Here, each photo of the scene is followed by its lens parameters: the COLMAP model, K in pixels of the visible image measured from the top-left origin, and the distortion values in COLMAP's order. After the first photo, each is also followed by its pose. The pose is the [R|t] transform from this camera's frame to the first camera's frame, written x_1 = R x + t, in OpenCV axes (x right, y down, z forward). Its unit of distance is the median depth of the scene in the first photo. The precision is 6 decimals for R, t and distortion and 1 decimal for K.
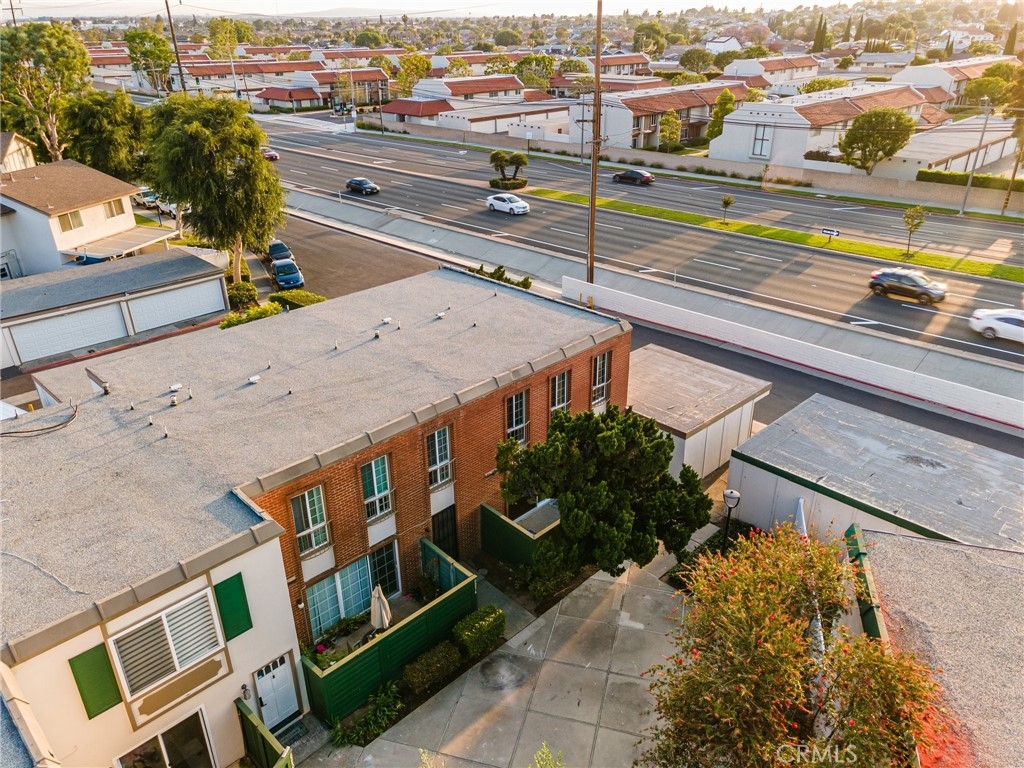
lens RADIAL K [[748.7, 0, 516.8], [0, 748.7, 386.3], [0, 0, 1]] dist [0.003901, 0.075091]
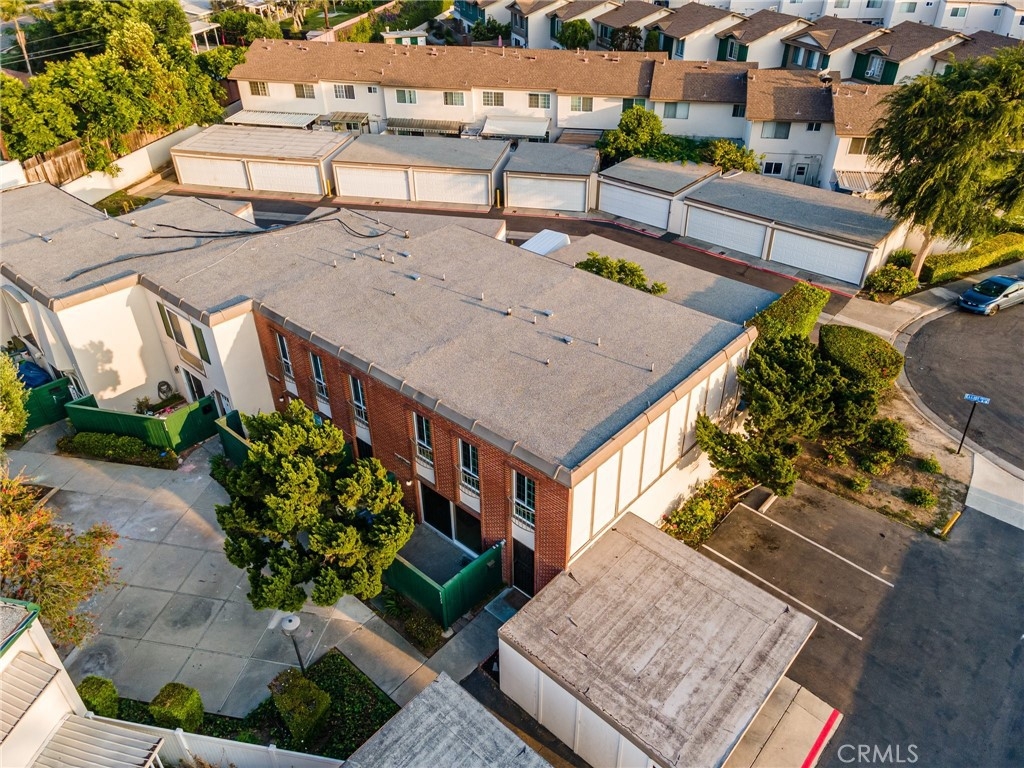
lens RADIAL K [[748.7, 0, 516.8], [0, 748.7, 386.3], [0, 0, 1]] dist [0.003901, 0.075091]
pose [[0.059376, 0.571395, -0.818524, 0.454614], [-0.435448, 0.752669, 0.493836, -0.321427], [0.898253, 0.327103, 0.293503, 0.470475]]
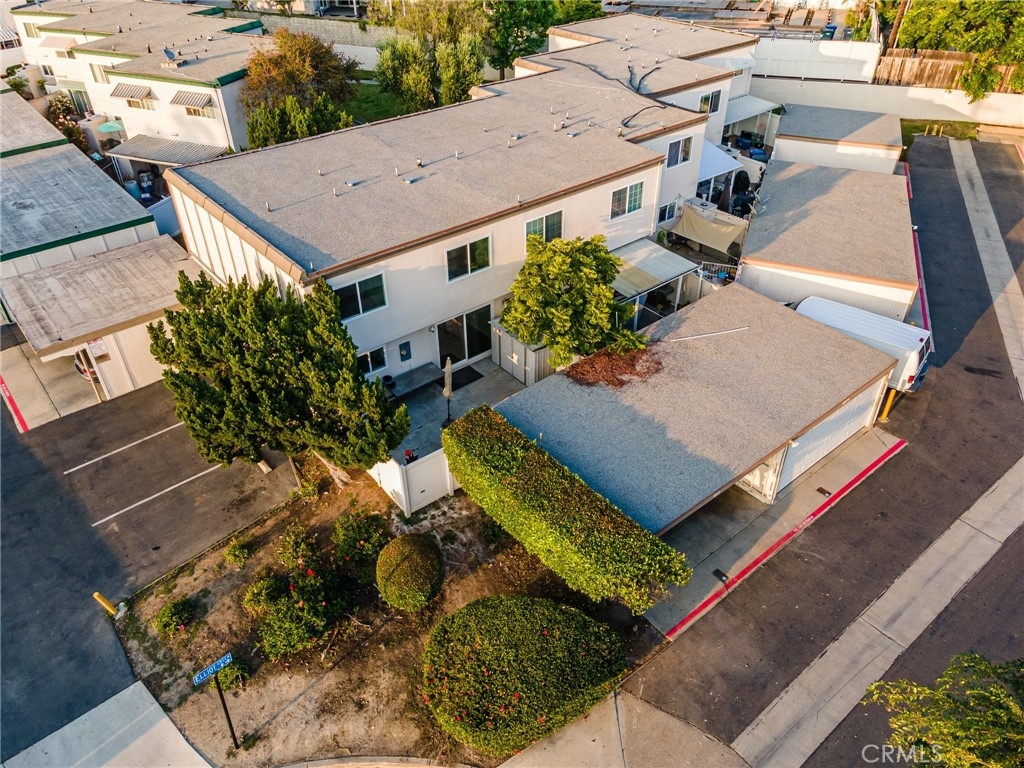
lens RADIAL K [[745.9, 0, 518.2], [0, 745.9, 387.0], [0, 0, 1]] dist [0.038478, 0.004661]
pose [[-0.995815, -0.040006, 0.082171, -0.268704], [0.054201, 0.465403, 0.883438, -0.531445], [-0.073585, 0.884194, -0.461287, 1.108538]]
